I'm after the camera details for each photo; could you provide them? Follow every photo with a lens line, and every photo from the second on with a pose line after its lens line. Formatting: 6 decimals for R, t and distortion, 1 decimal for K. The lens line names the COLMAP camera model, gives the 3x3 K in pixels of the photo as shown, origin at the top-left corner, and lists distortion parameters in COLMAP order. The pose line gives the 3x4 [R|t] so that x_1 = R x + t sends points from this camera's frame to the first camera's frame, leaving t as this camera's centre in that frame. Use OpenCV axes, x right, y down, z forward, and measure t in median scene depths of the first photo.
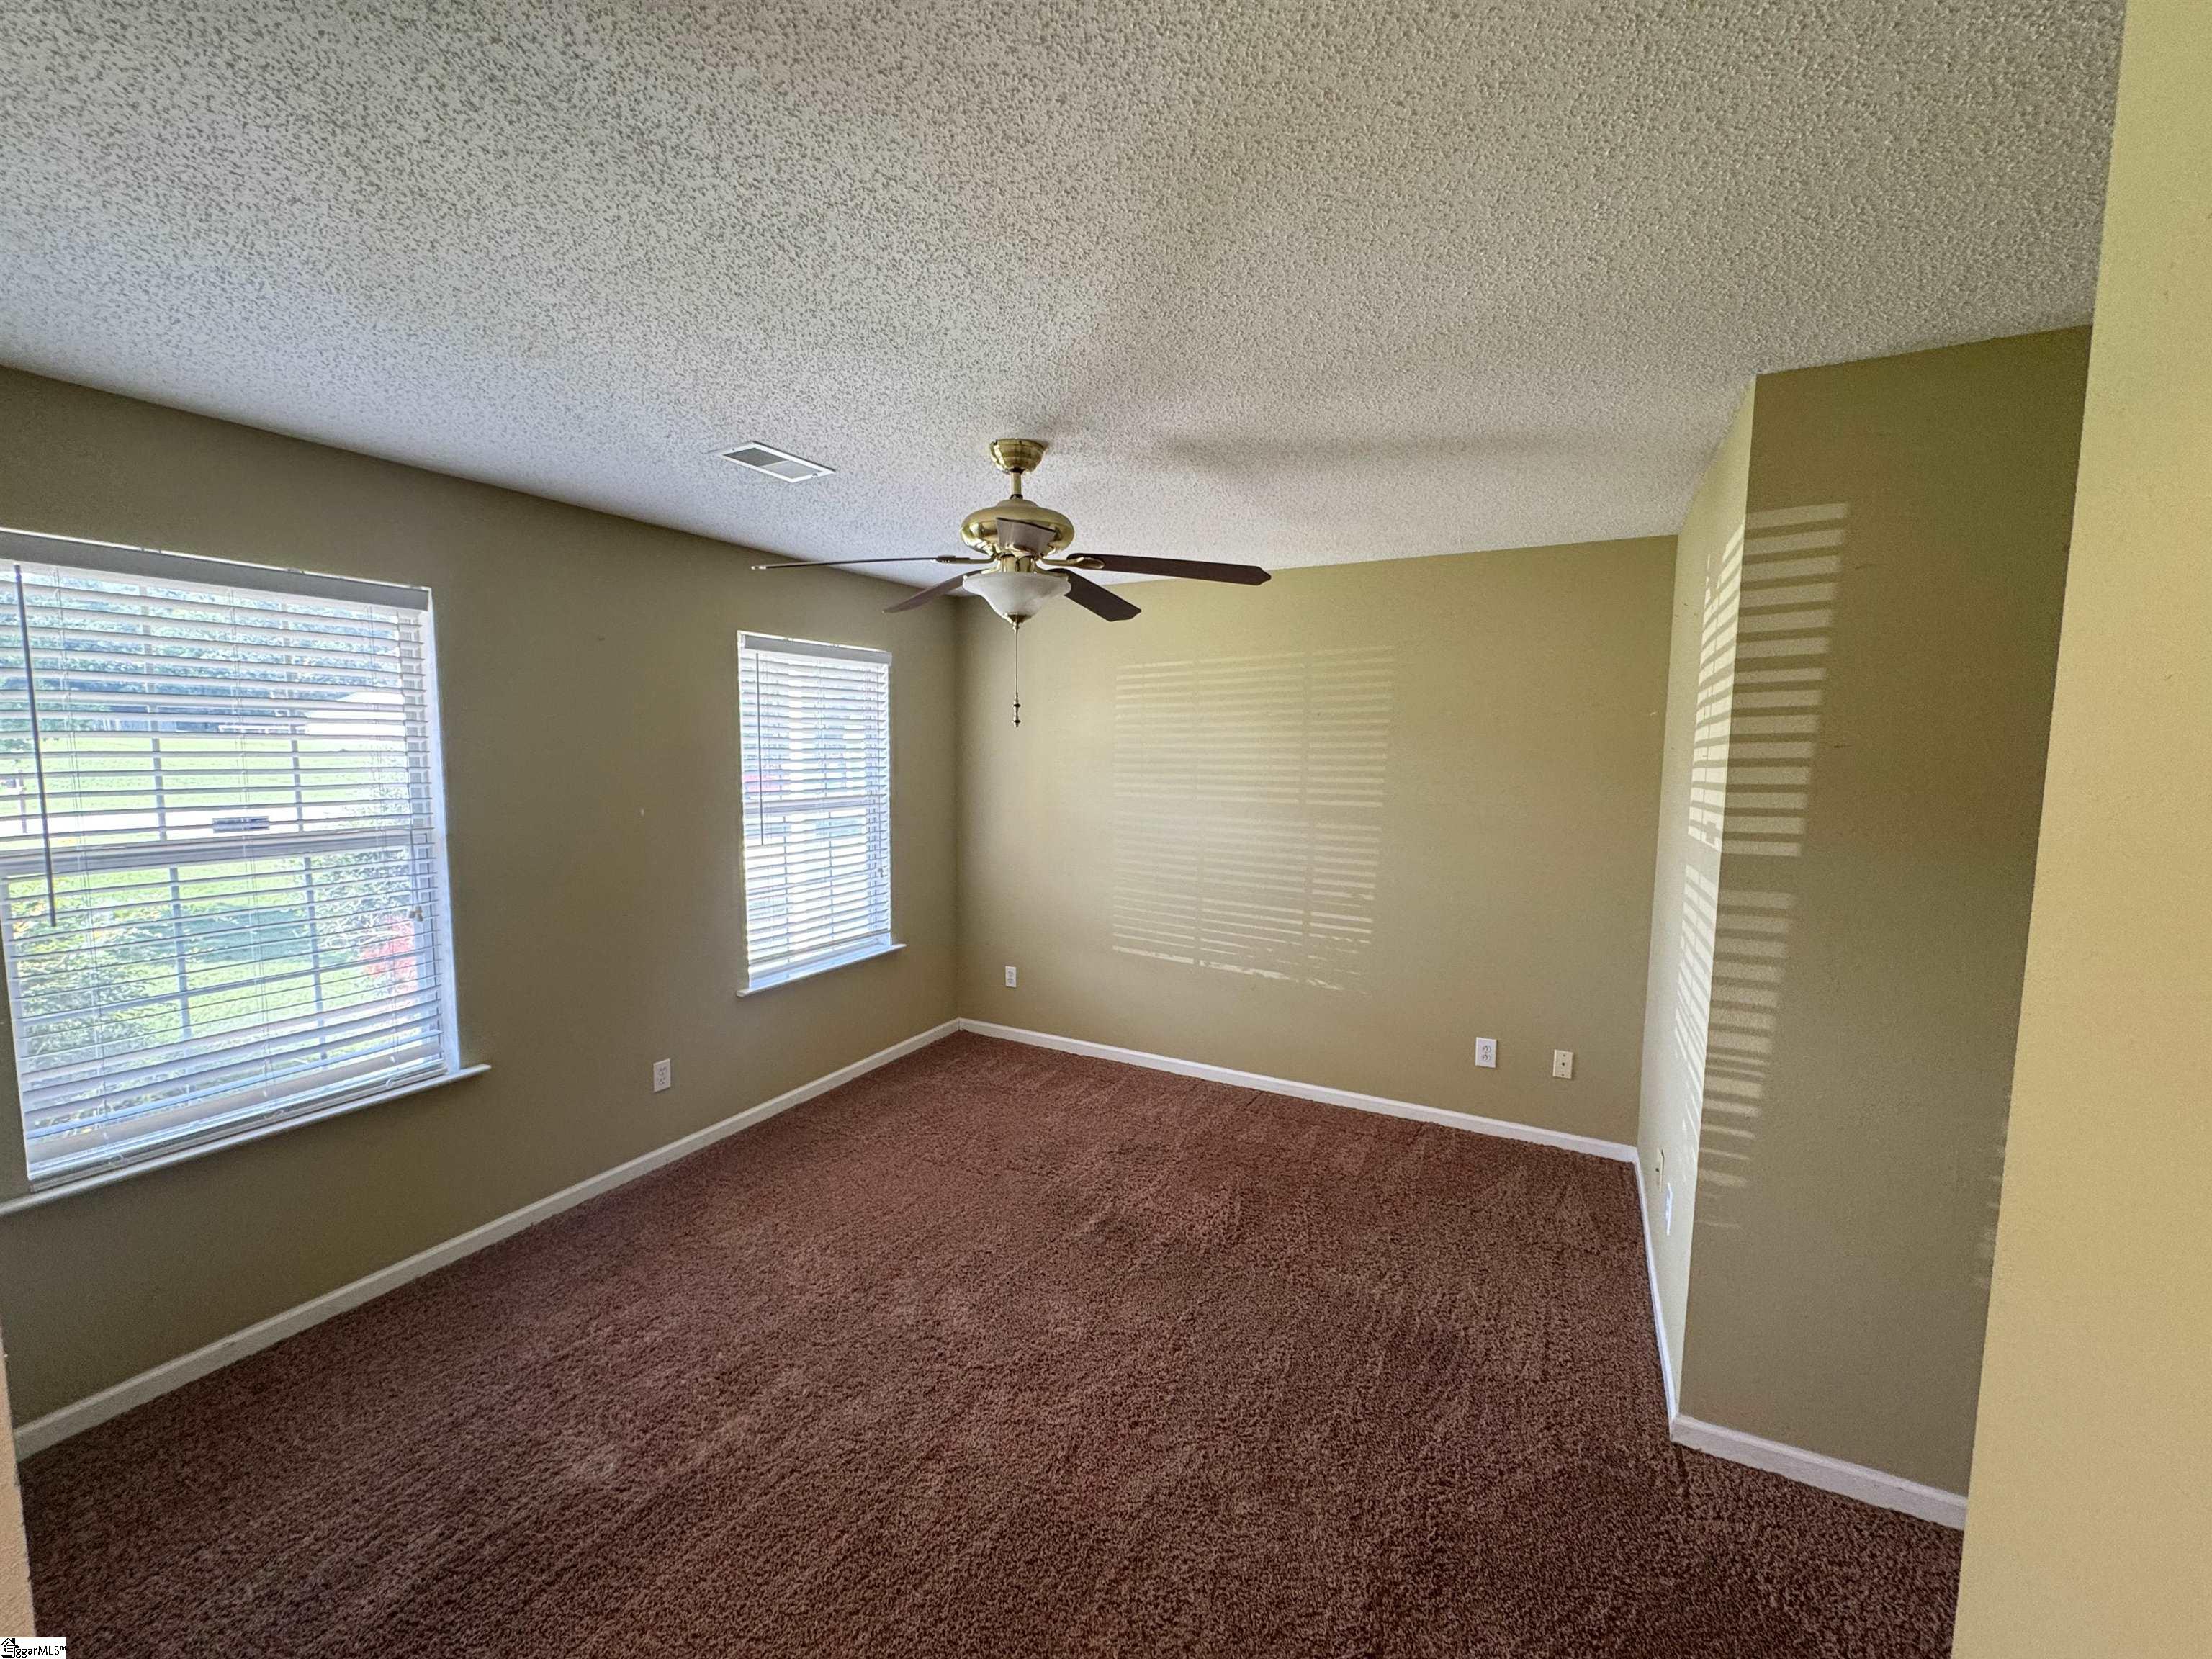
lens RADIAL K [[881.4, 0, 1104.6], [0, 881.4, 830.9], [0, 0, 1]] dist [-0.002673, 0.000673]
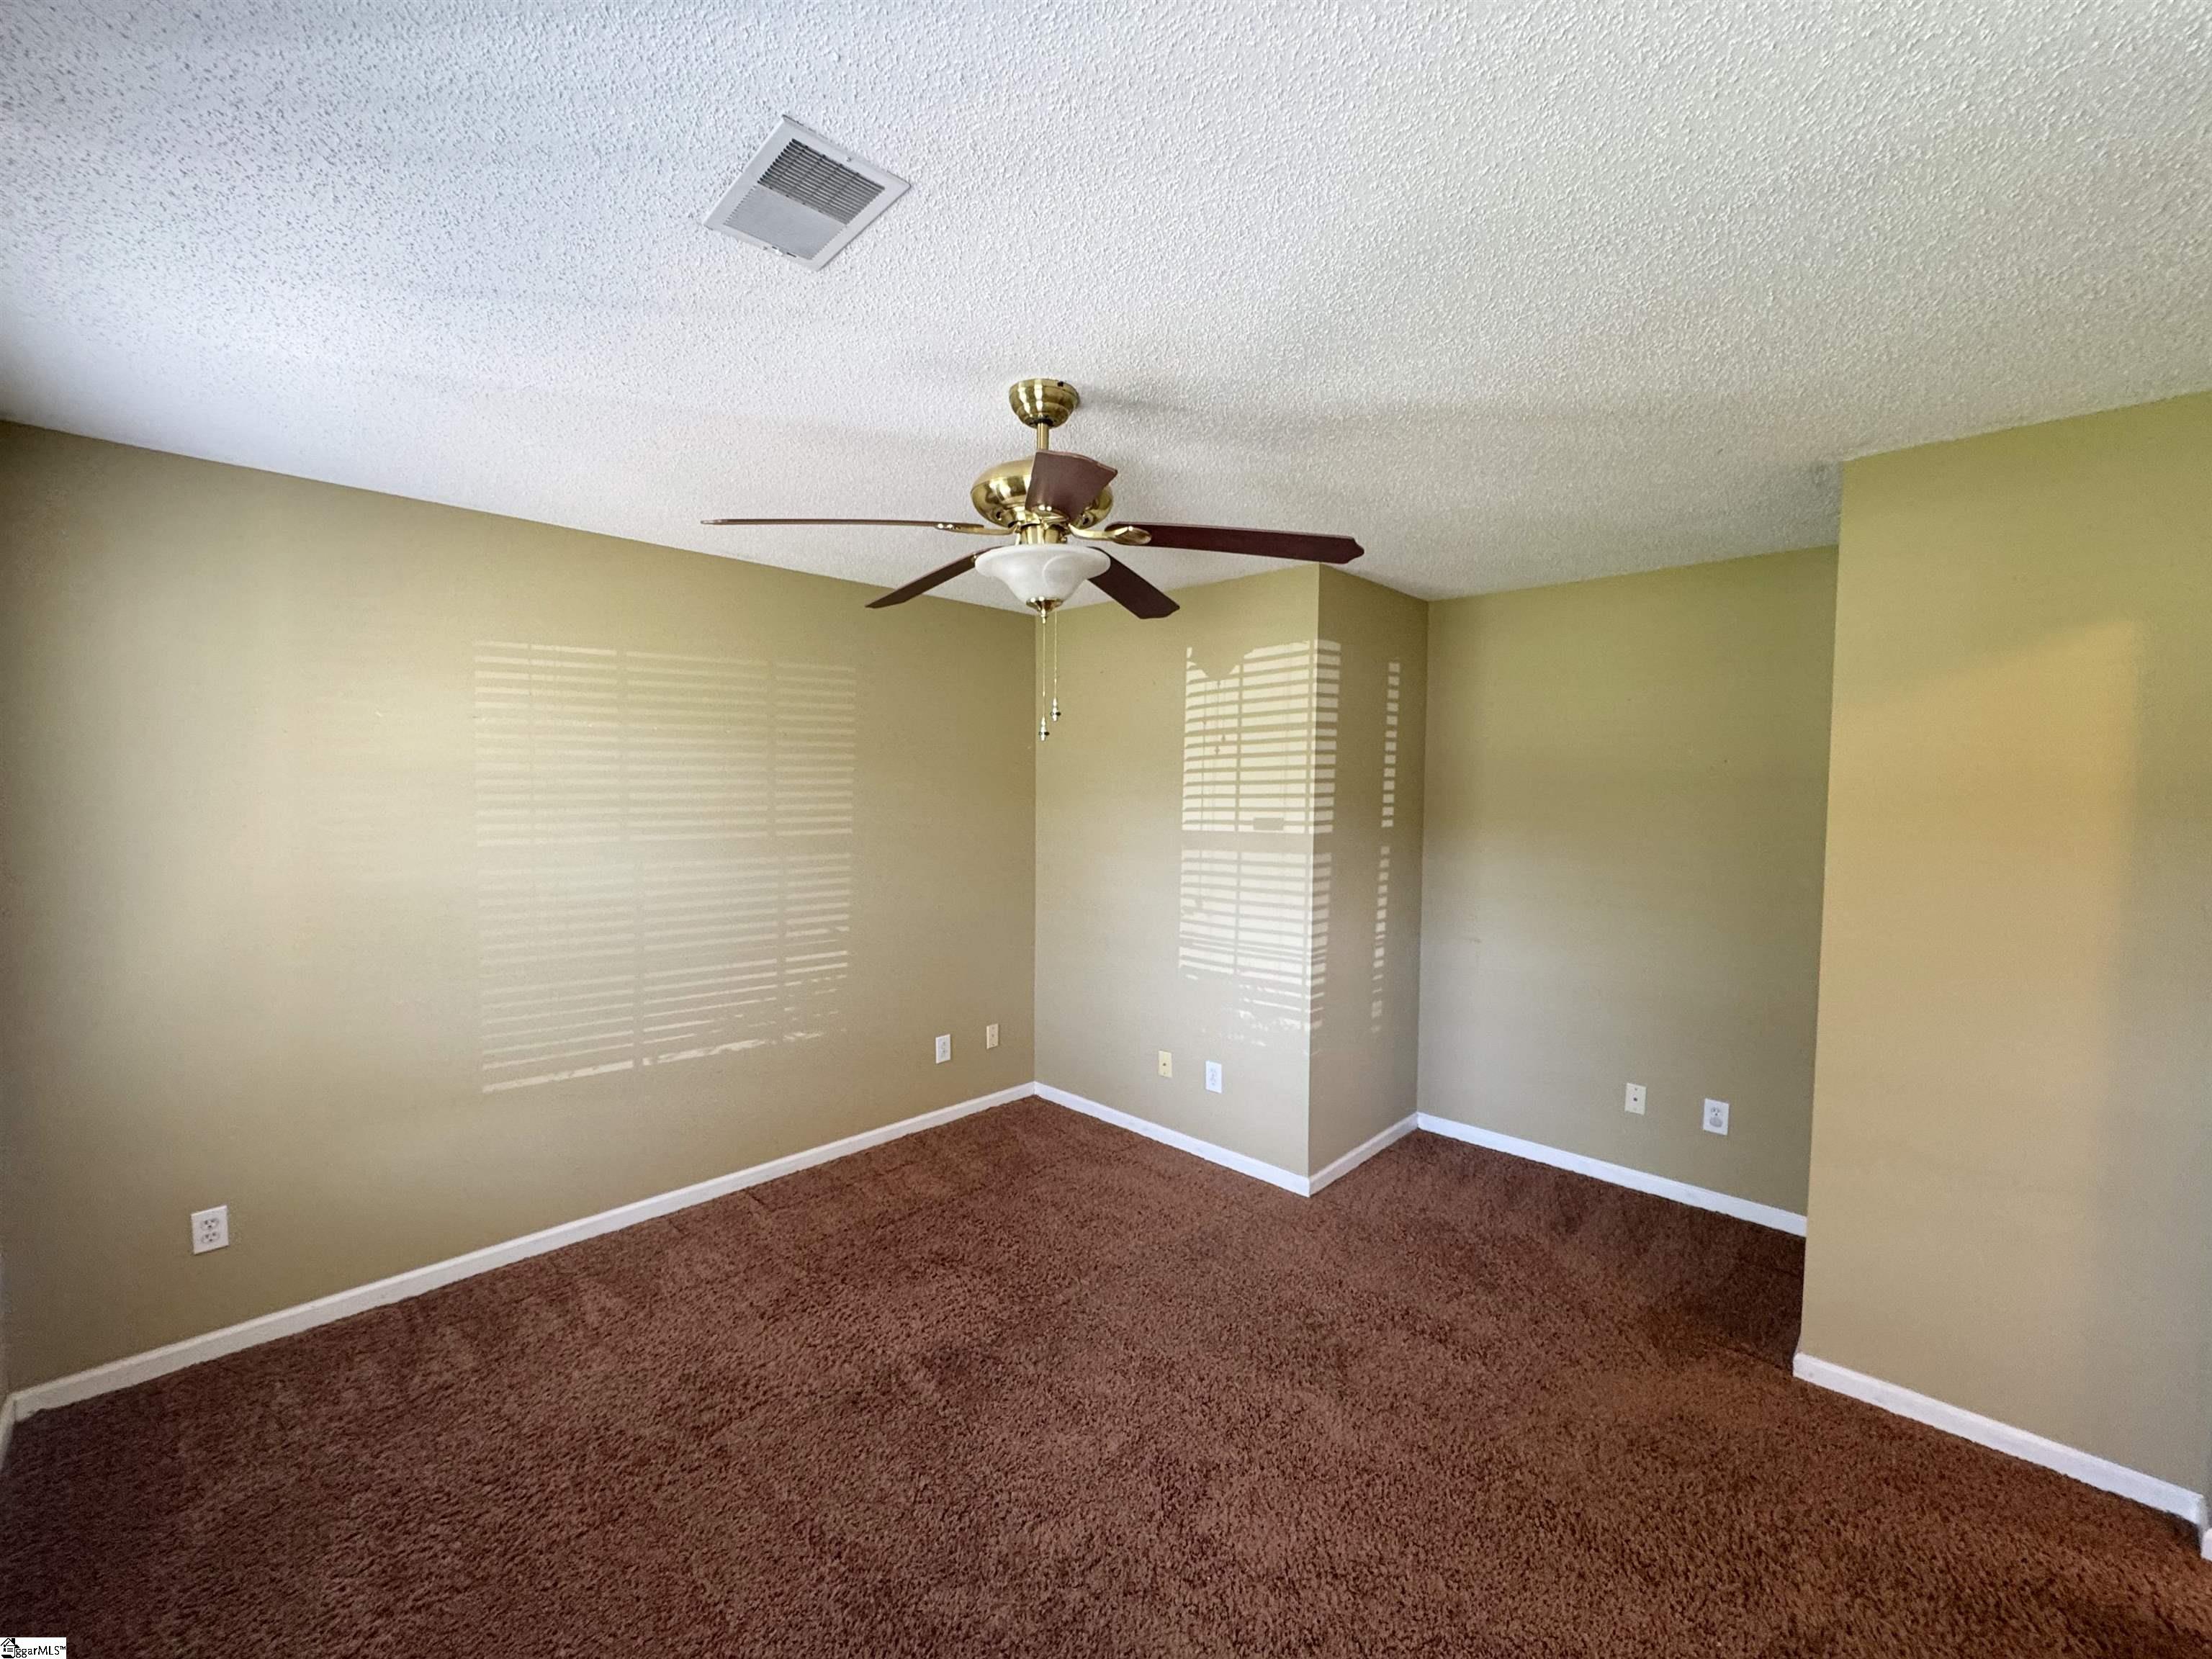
lens RADIAL K [[881.4, 0, 1104.6], [0, 881.4, 830.9], [0, 0, 1]] dist [-0.002673, 0.000673]
pose [[0.282683, -0.054790, 0.957647, -0.529494], [0.088794, 0.995575, 0.030749, -0.034576], [-0.955095, 0.076341, 0.286298, 0.452096]]
